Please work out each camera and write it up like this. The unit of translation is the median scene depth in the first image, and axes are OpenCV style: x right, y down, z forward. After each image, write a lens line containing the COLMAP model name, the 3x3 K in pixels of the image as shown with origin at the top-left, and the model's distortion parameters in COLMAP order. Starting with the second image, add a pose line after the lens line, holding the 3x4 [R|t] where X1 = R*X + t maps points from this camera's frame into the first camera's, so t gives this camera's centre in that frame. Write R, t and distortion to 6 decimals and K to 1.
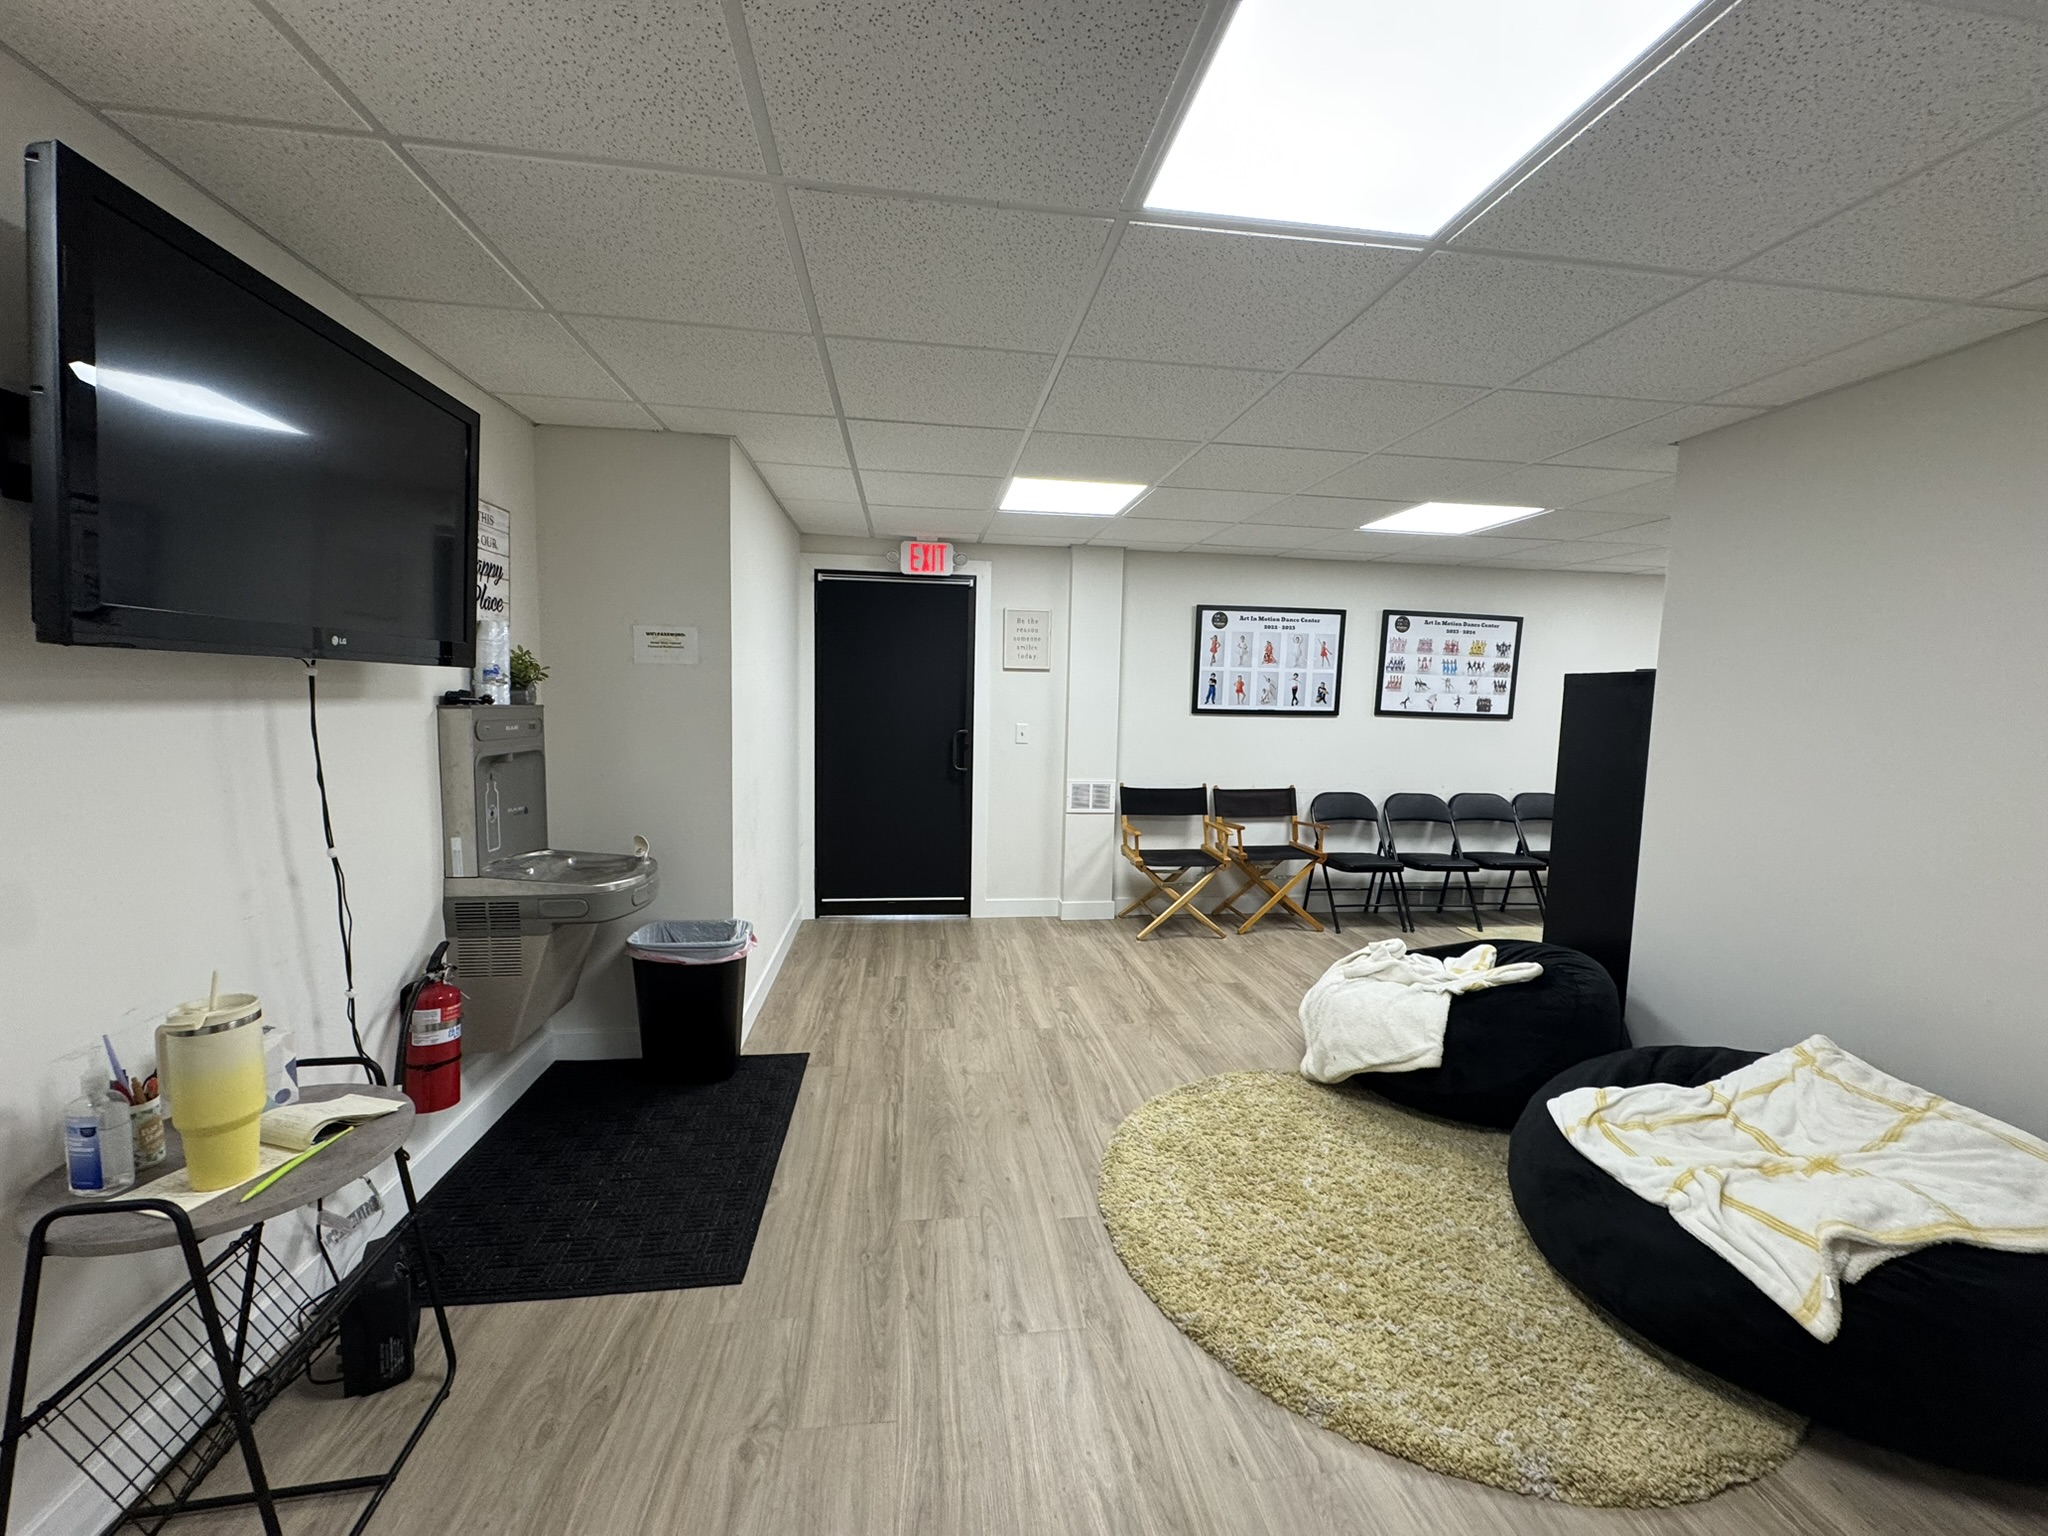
lens RADIAL K [[812.7, 0, 1025.2], [0, 812.7, 770.6], [0, 0, 1]] dist [-0.001255, 0.000462]
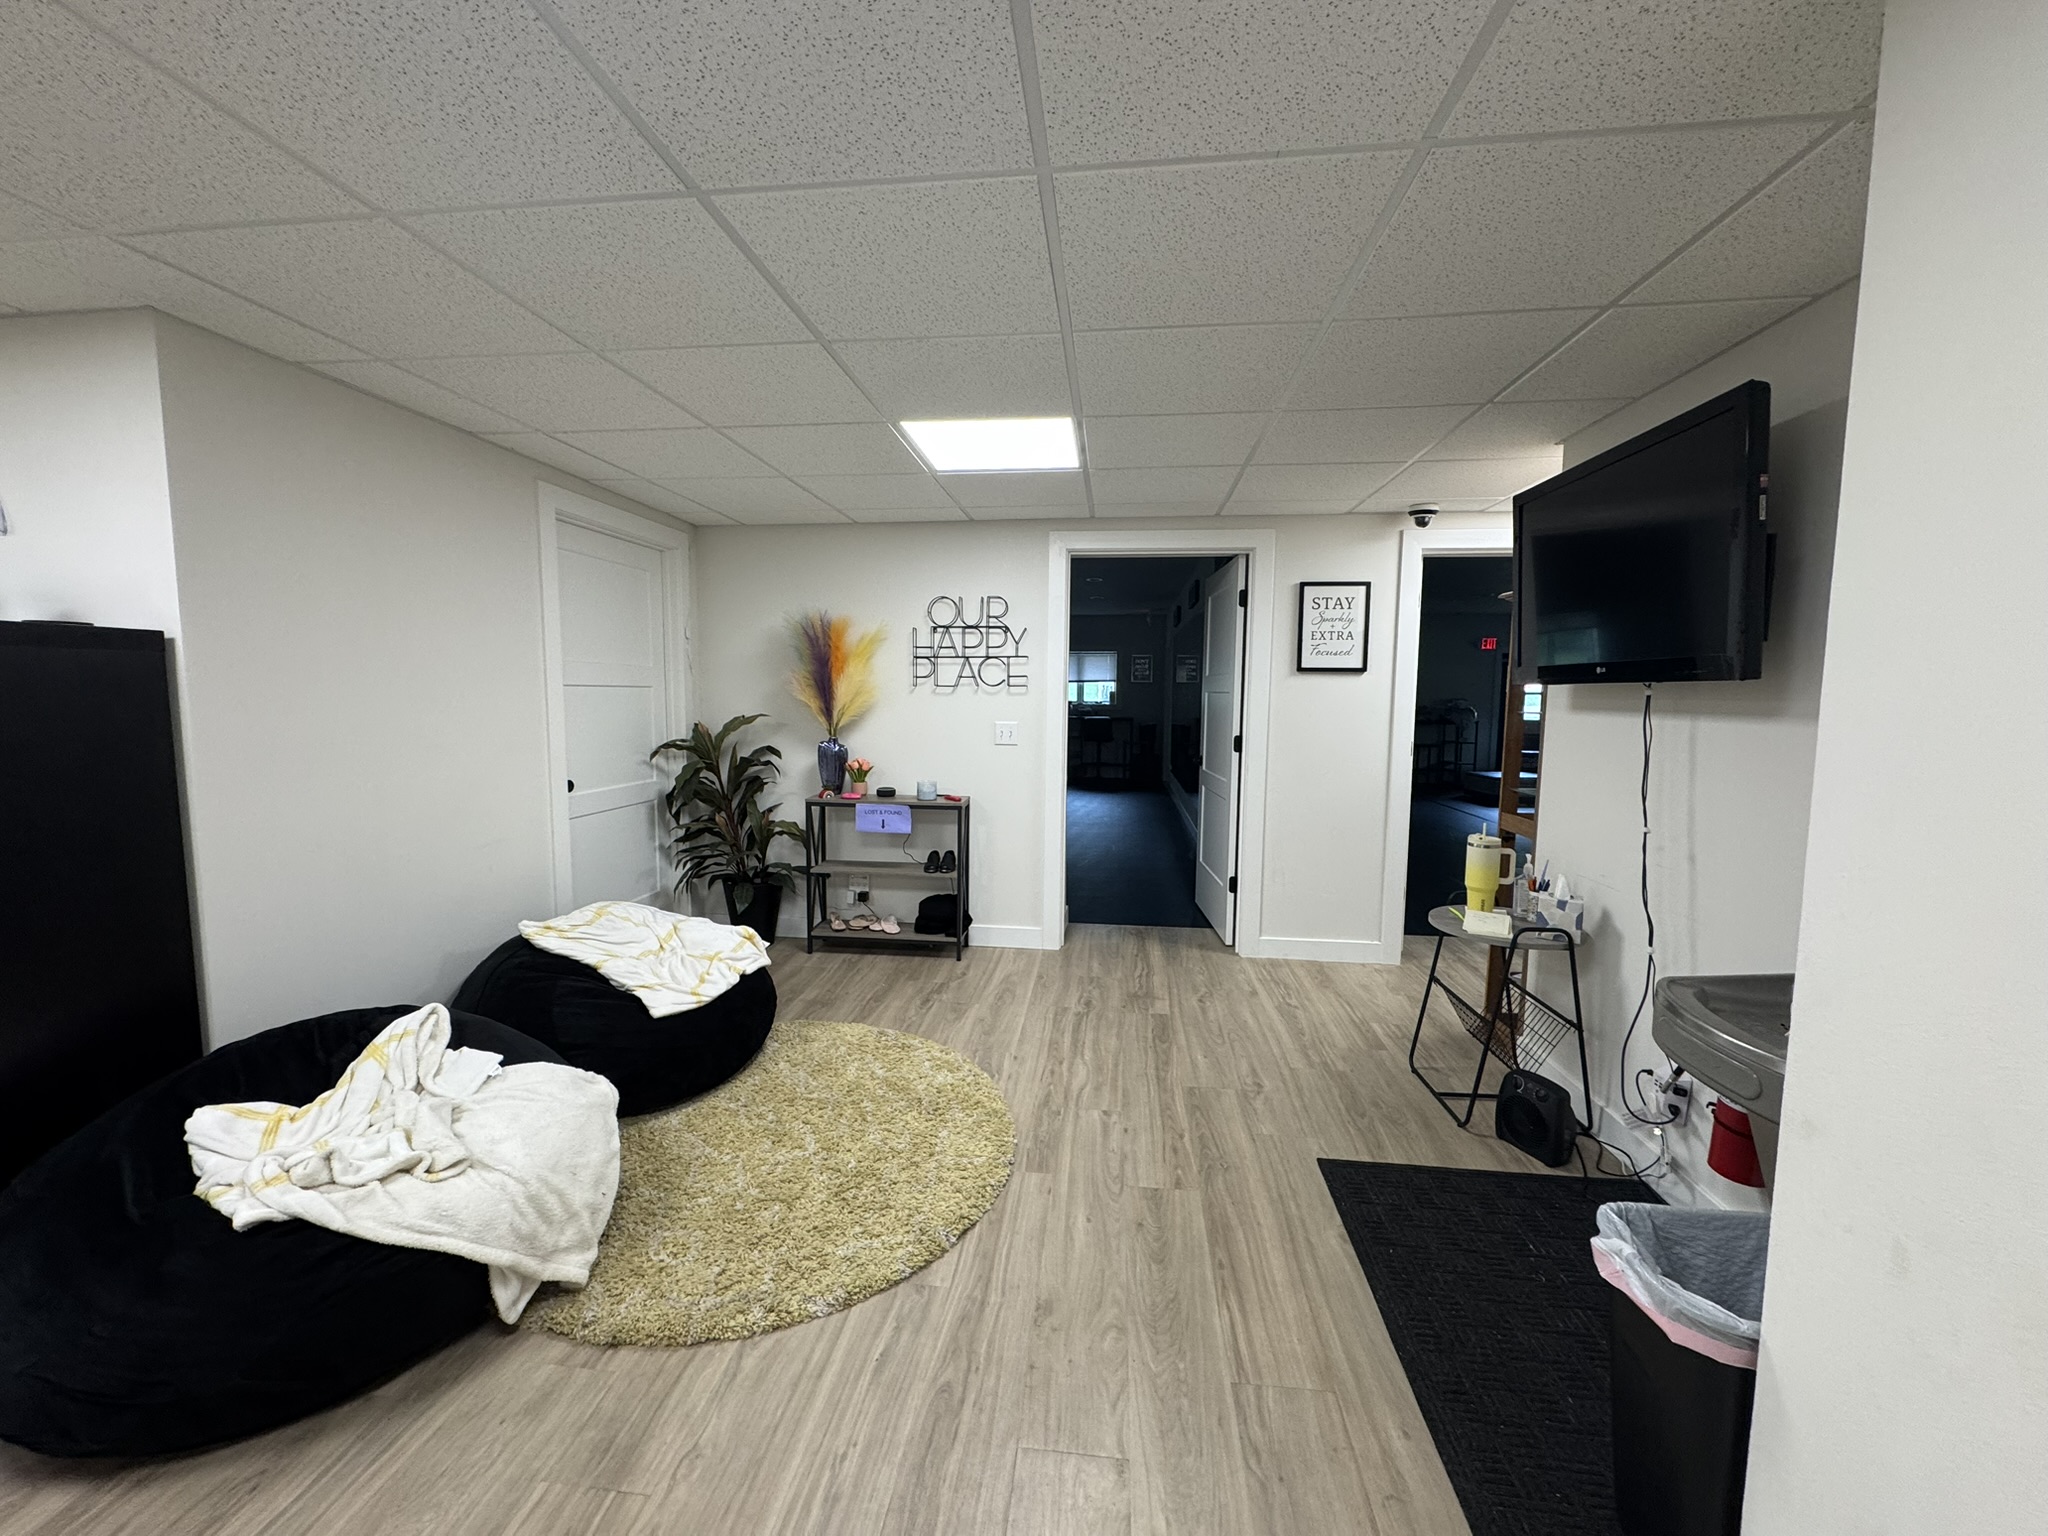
lens RADIAL K [[812.7, 0, 1021.9], [0, 812.7, 769.5], [0, 0, 1]] dist [-0.001255, 0.000462]
pose [[-0.967561, -0.054761, 0.246629, -0.129395], [-0.006662, 0.981417, 0.191774, -0.152807], [-0.252548, 0.183910, -0.949946, 1.584146]]
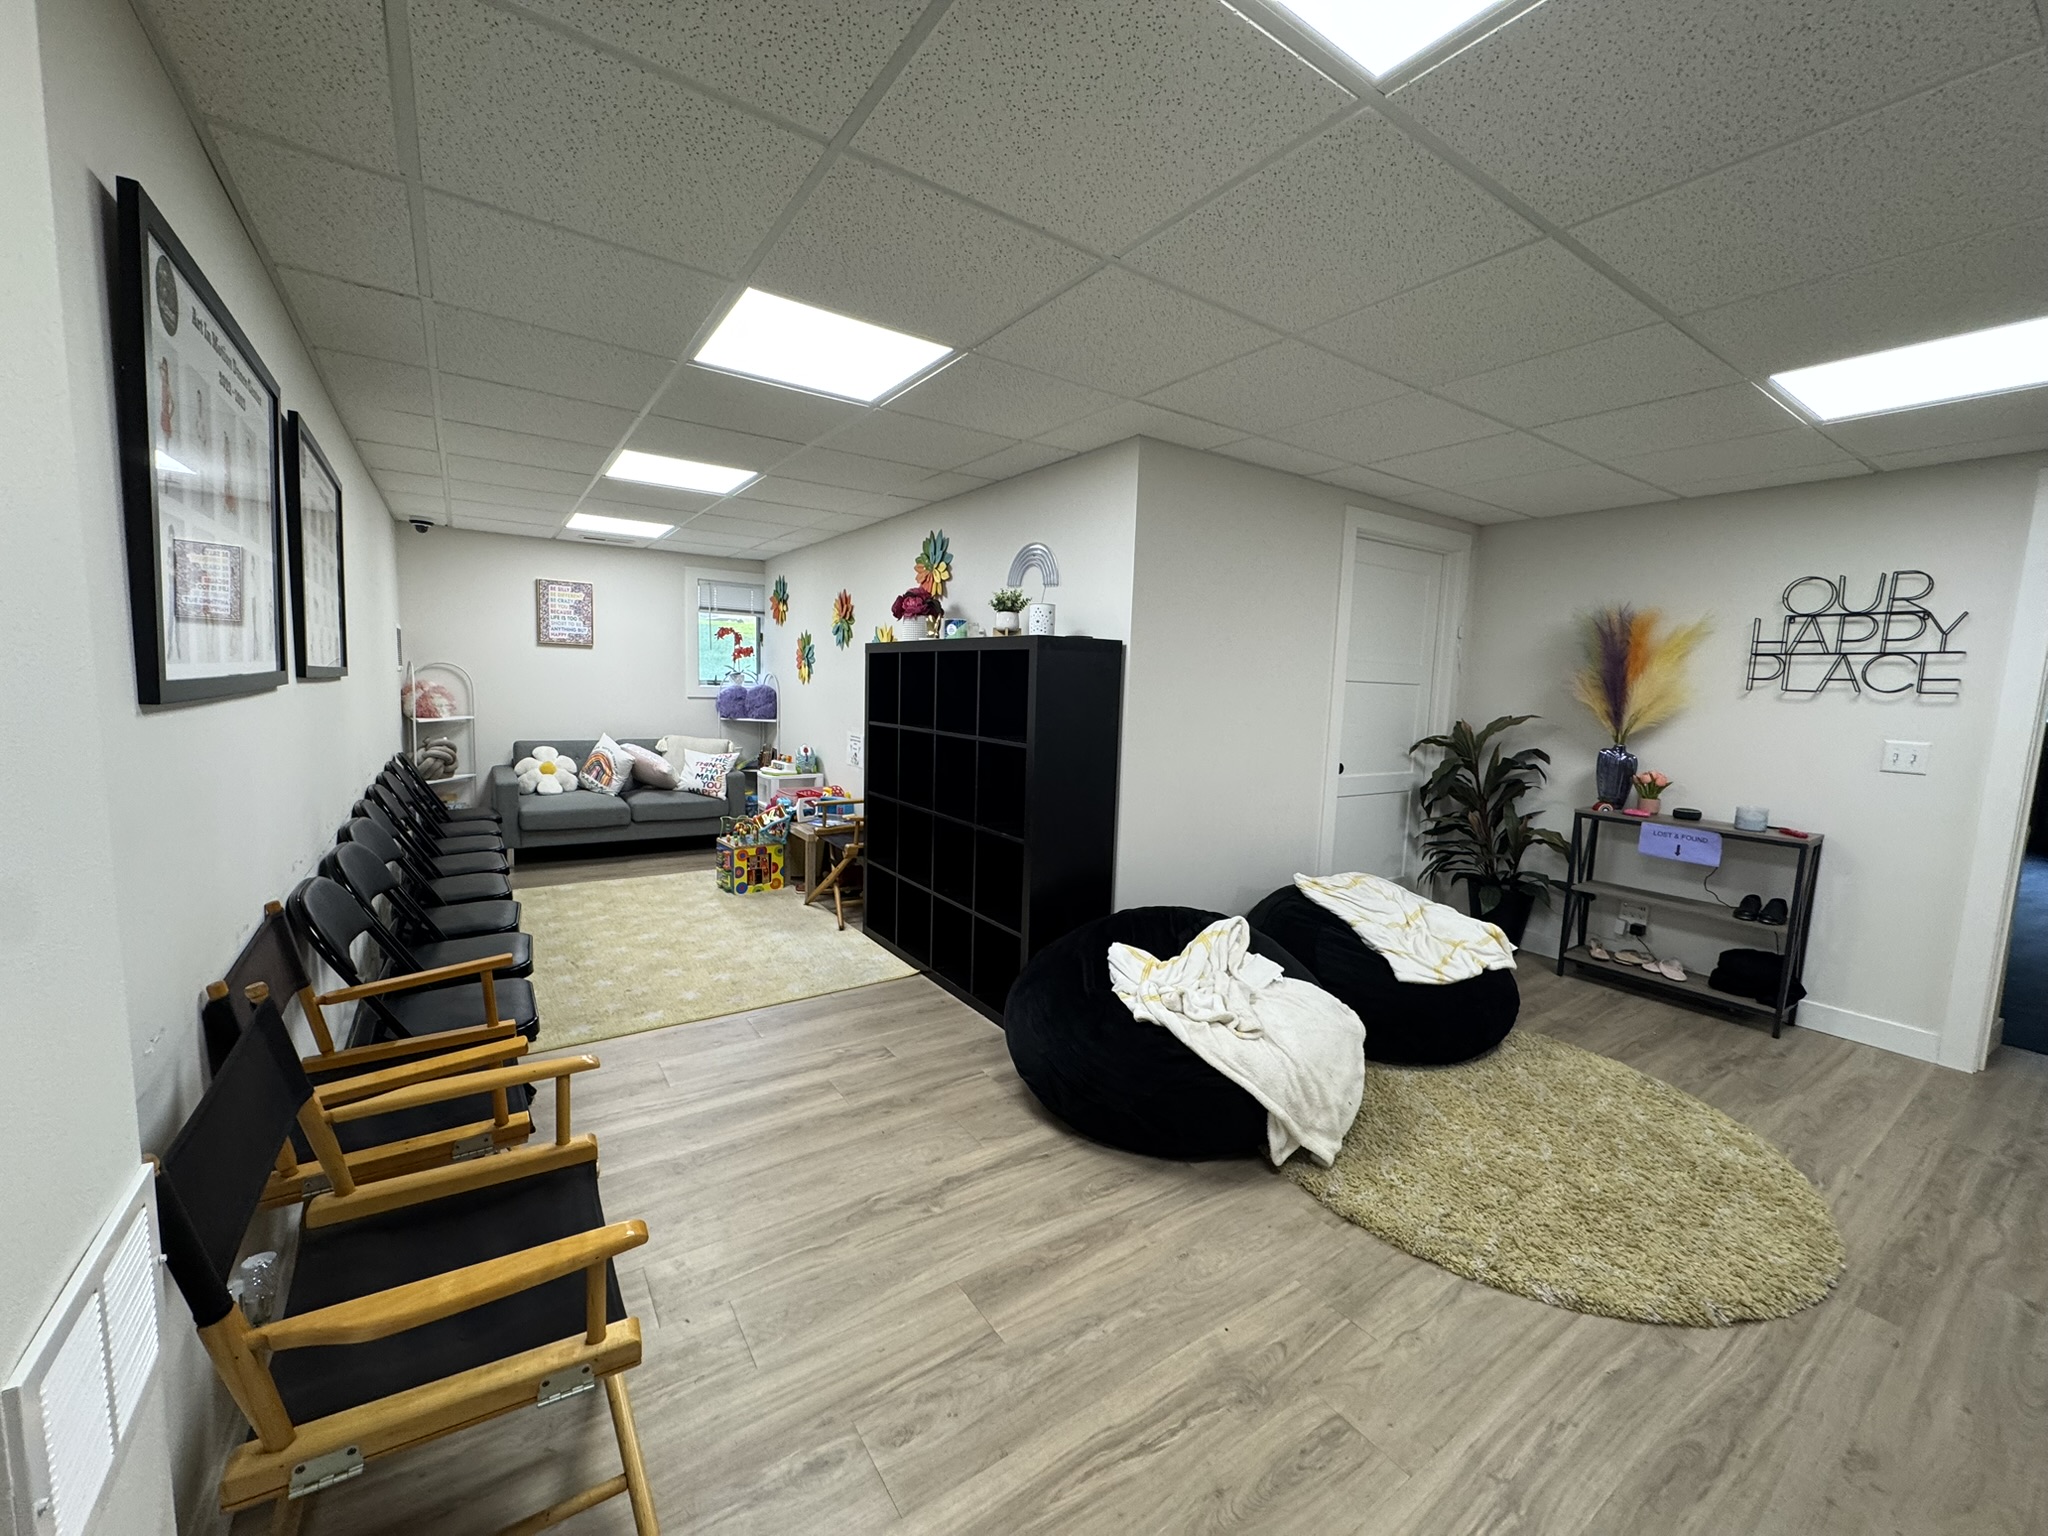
lens RADIAL K [[812.7, 0, 1021.7], [0, 812.7, 768.6], [0, 0, 1]] dist [-0.001255, 0.000462]
pose [[-0.444237, -0.136028, 0.885522, -0.175250], [0.042867, 0.984047, 0.172668, -0.156417], [-0.894883, 0.114665, -0.431319, 1.709400]]
